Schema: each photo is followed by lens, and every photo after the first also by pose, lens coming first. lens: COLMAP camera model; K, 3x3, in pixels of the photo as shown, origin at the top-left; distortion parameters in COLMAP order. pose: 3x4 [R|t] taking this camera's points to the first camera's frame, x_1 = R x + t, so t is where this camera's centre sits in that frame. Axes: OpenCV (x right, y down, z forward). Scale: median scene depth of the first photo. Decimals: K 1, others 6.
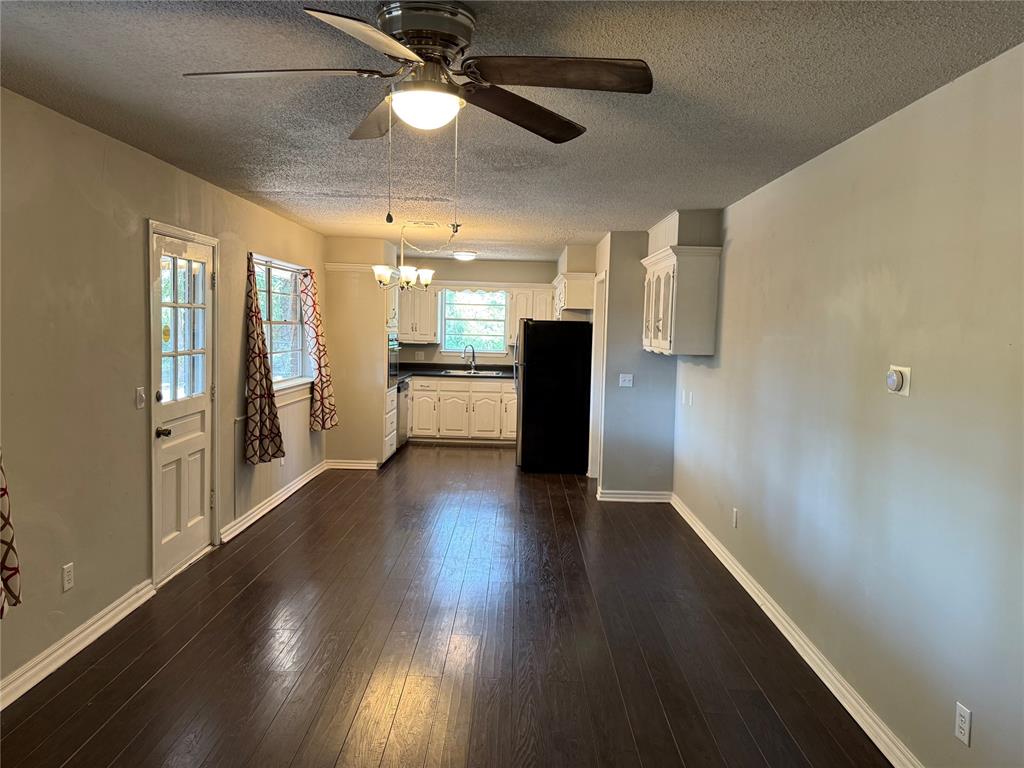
lens RADIAL K [[717.0, 0, 516.6], [0, 717.0, 384.7], [0, 0, 1]] dist [0.057677, -0.078319]
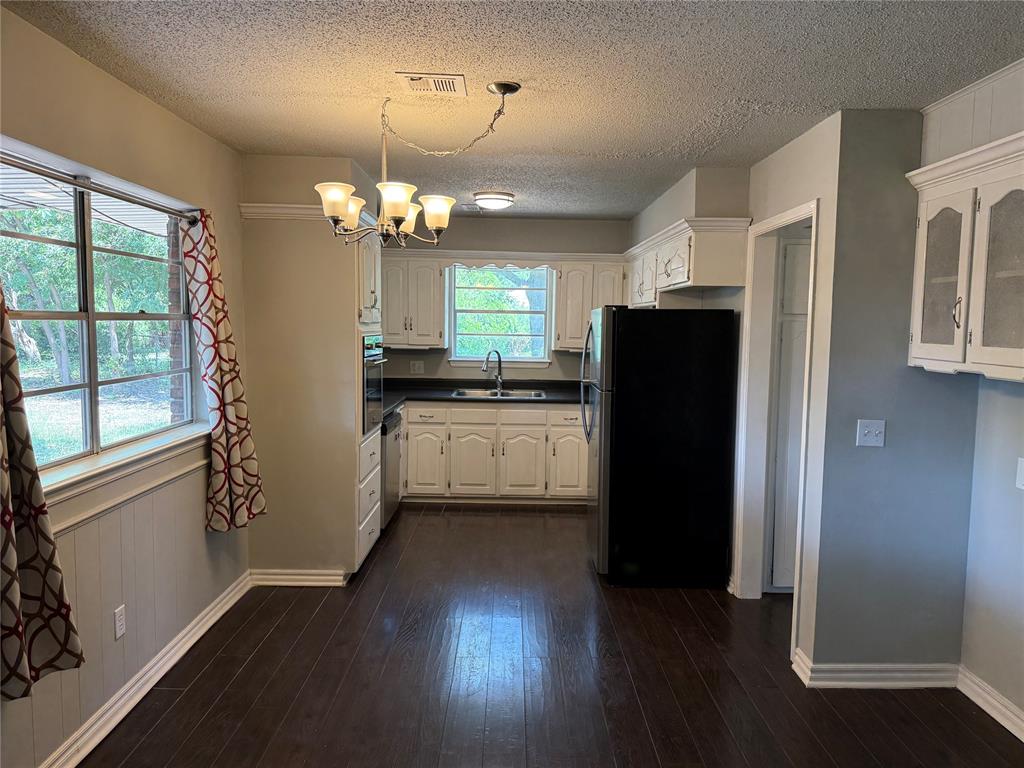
lens RADIAL K [[717.0, 0, 516.6], [0, 717.0, 384.7], [0, 0, 1]] dist [0.057677, -0.078319]
pose [[0.999857, -0.010345, 0.013388, -0.069857], [0.010264, 0.999929, 0.006132, -0.036103], [-0.013450, -0.005994, 0.999892, 0.454551]]
